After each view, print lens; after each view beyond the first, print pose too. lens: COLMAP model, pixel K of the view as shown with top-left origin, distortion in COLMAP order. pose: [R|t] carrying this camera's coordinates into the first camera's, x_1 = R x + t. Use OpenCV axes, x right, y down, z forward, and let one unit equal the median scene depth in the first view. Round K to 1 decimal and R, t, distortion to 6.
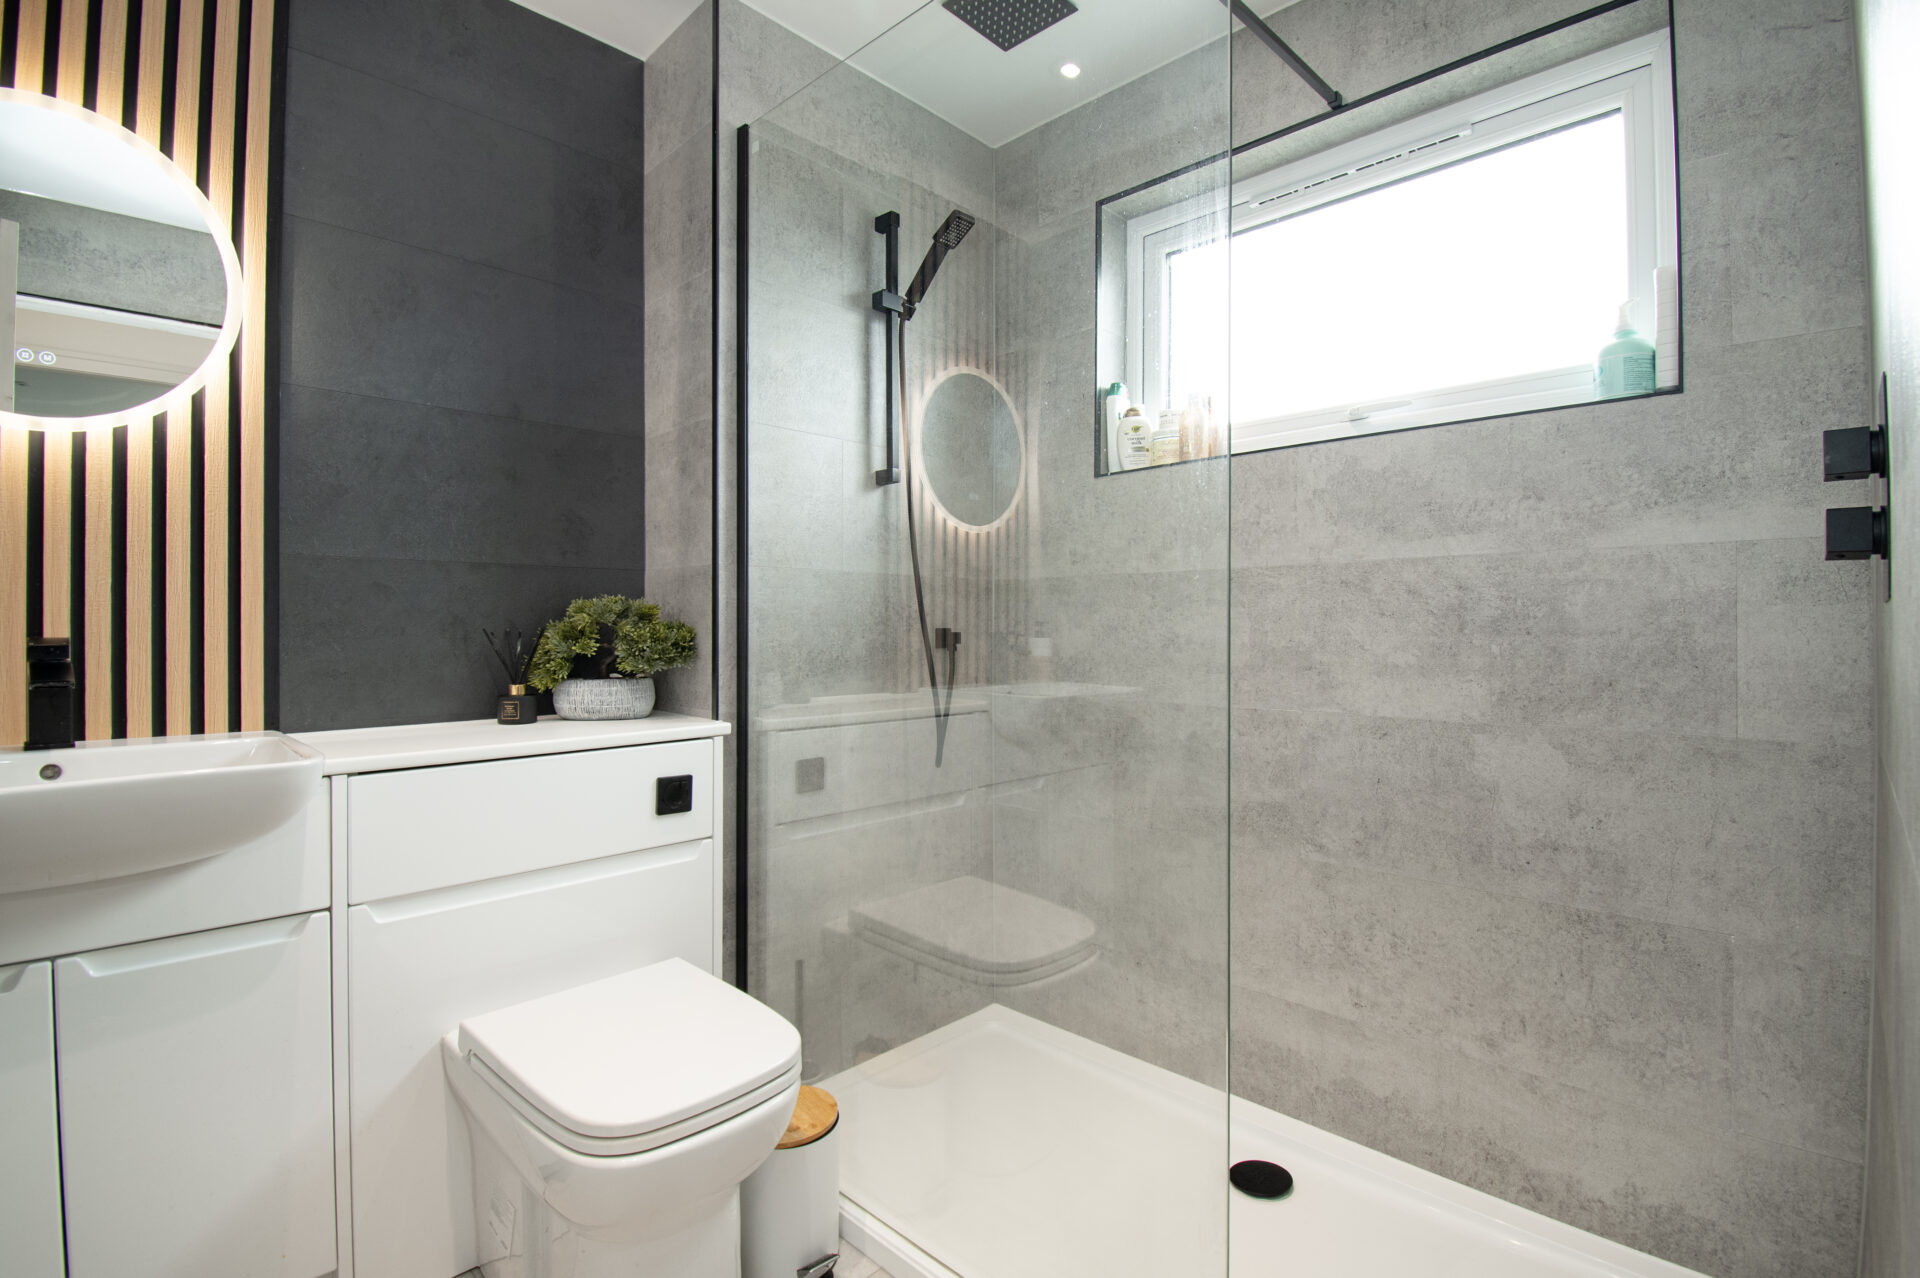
lens RADIAL K [[911.3, 0, 960.0], [0, 911.3, 639.0], [0, 0, 1]] dist [0.002026, -0.024770]
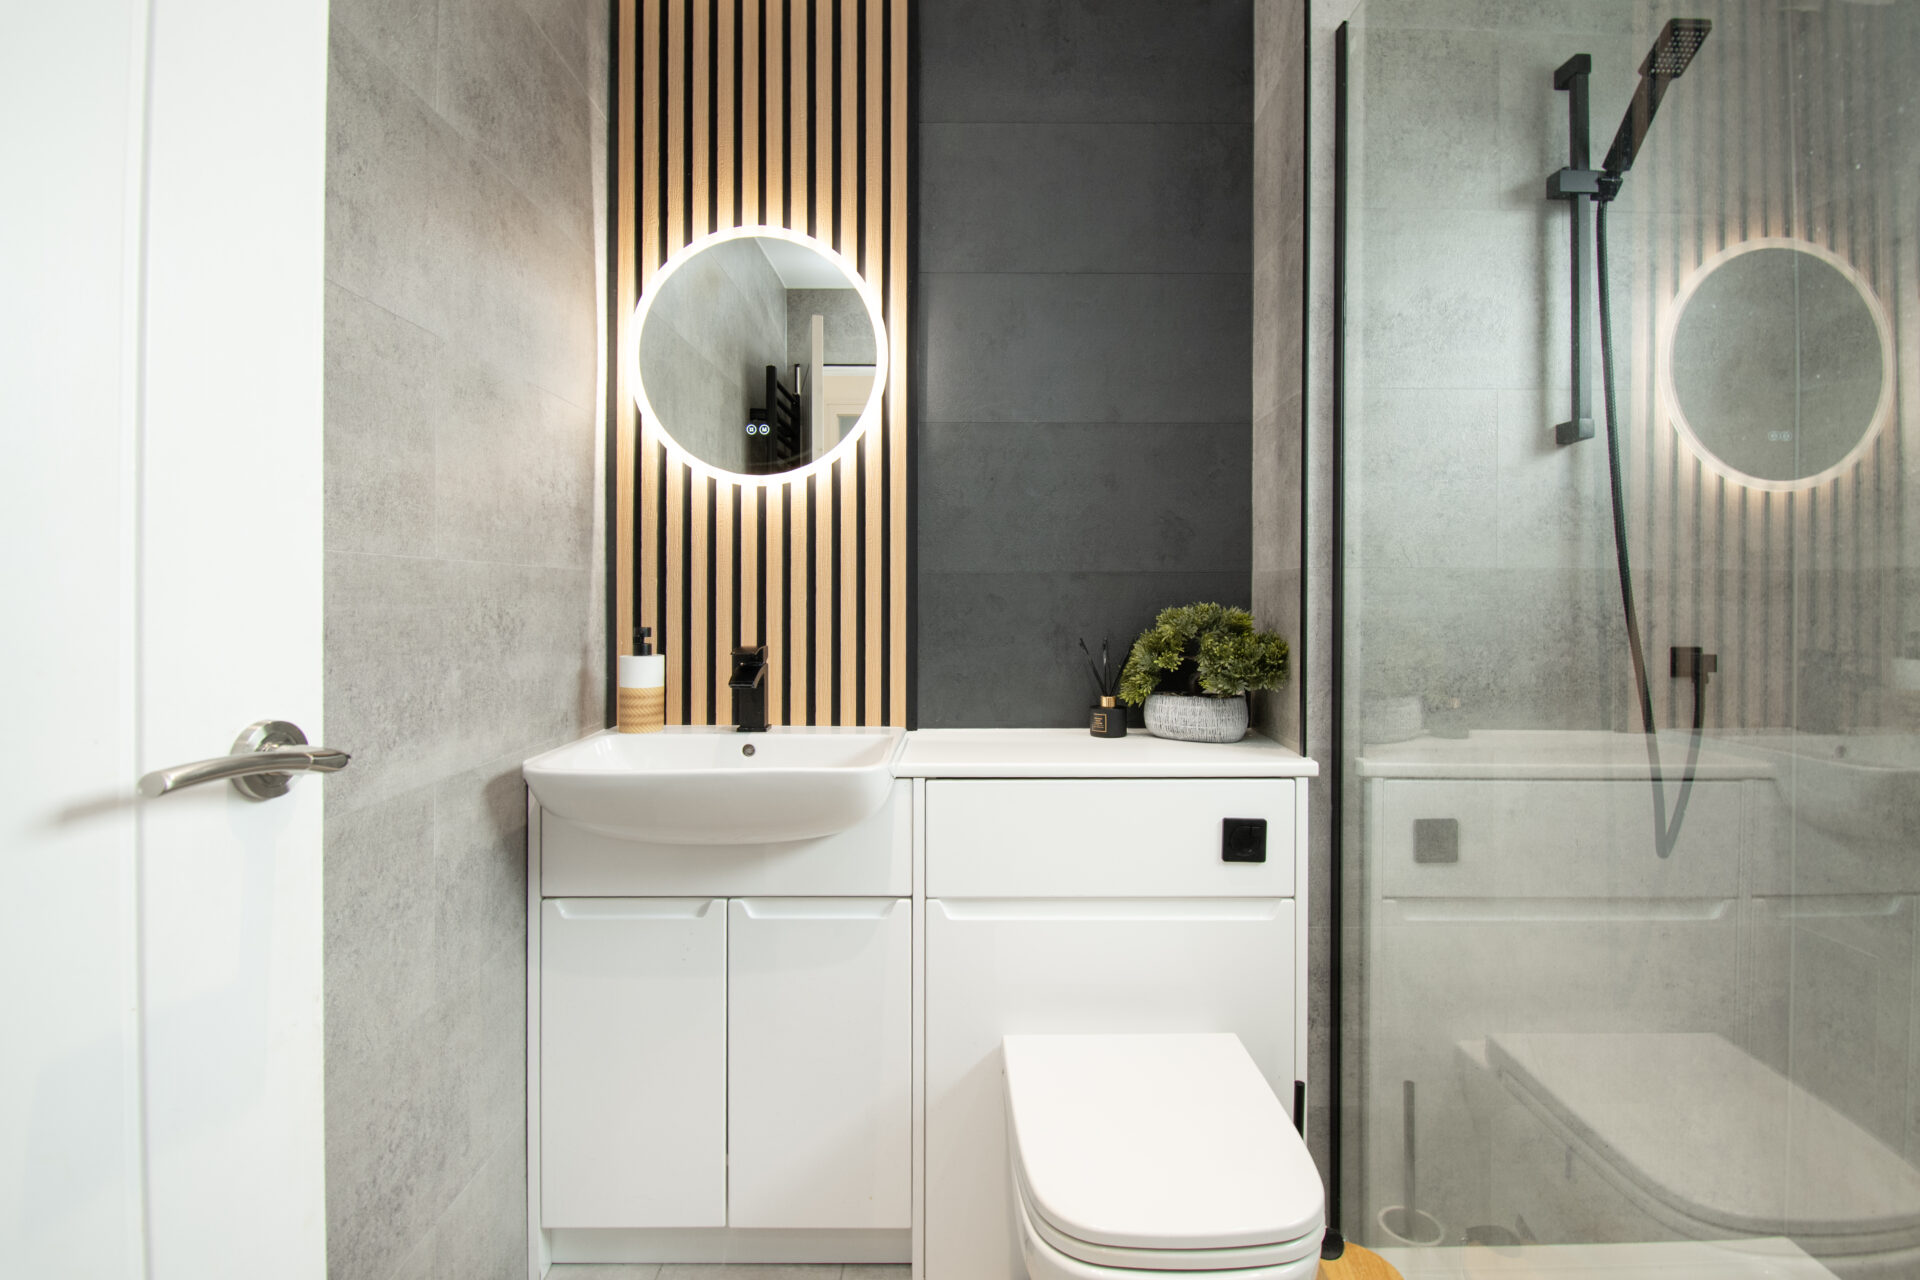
lens RADIAL K [[968.2, 0, 960.1], [0, 968.2, 604.4], [0, 0, 1]] dist [0.008276, -0.020929]
pose [[0.691721, 0.005981, -0.722140, 0.146174], [-0.009212, 0.999957, -0.000542, -0.044351], [0.722106, 0.007028, 0.691747, 0.160245]]
